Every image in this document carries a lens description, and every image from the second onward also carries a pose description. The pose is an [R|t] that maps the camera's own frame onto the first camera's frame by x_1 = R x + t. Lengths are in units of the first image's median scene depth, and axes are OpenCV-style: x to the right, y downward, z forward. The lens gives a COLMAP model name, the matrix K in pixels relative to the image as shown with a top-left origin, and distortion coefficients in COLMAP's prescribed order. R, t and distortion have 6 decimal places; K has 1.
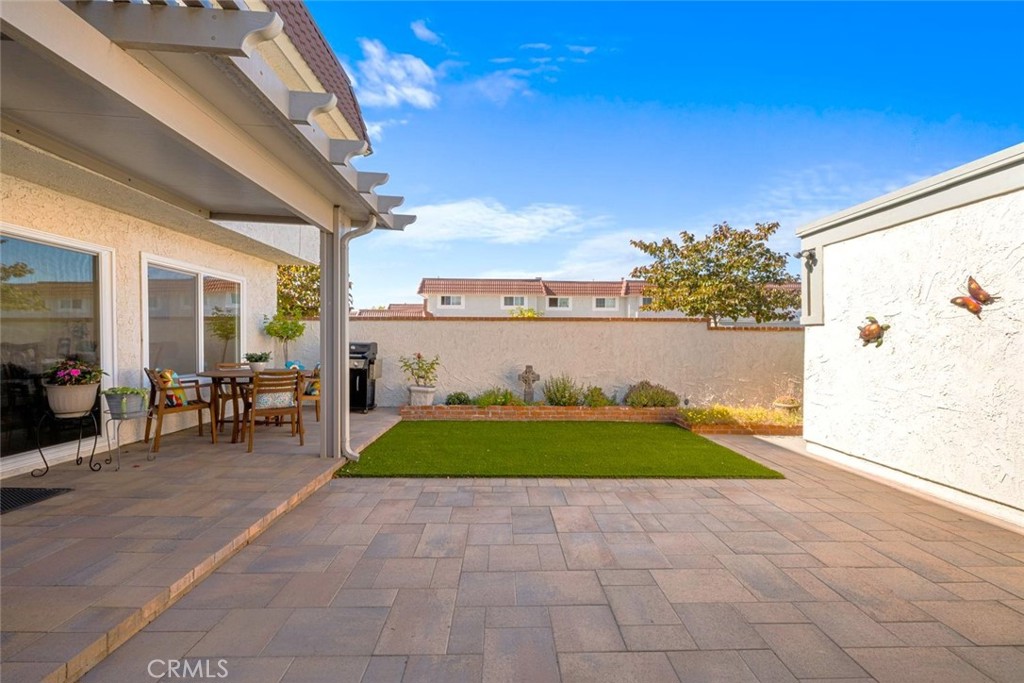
lens RADIAL K [[404.9, 0, 512.0], [0, 404.9, 341.5], [0, 0, 1]] dist [0.001337, 0.000281]
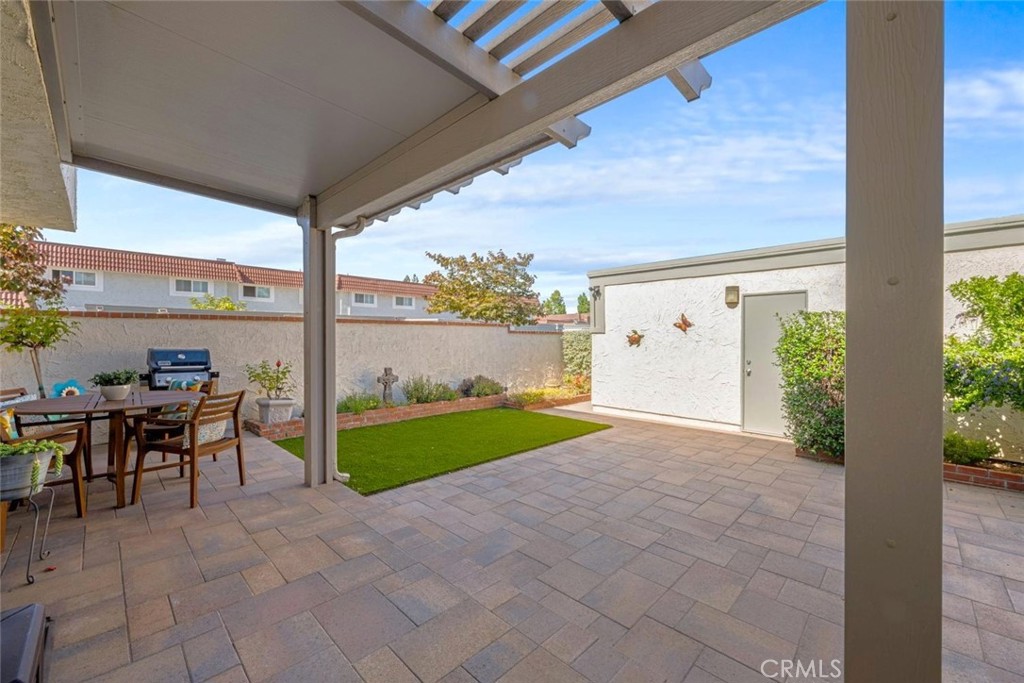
lens RADIAL K [[404.9, 0, 512.0], [0, 404.9, 341.5], [0, 0, 1]] dist [0.001337, 0.000281]
pose [[0.724983, -0.010704, 0.688684, -0.787188], [0.000693, 0.999890, 0.014811, -0.040023], [-0.688767, -0.010260, 0.724911, 0.079831]]
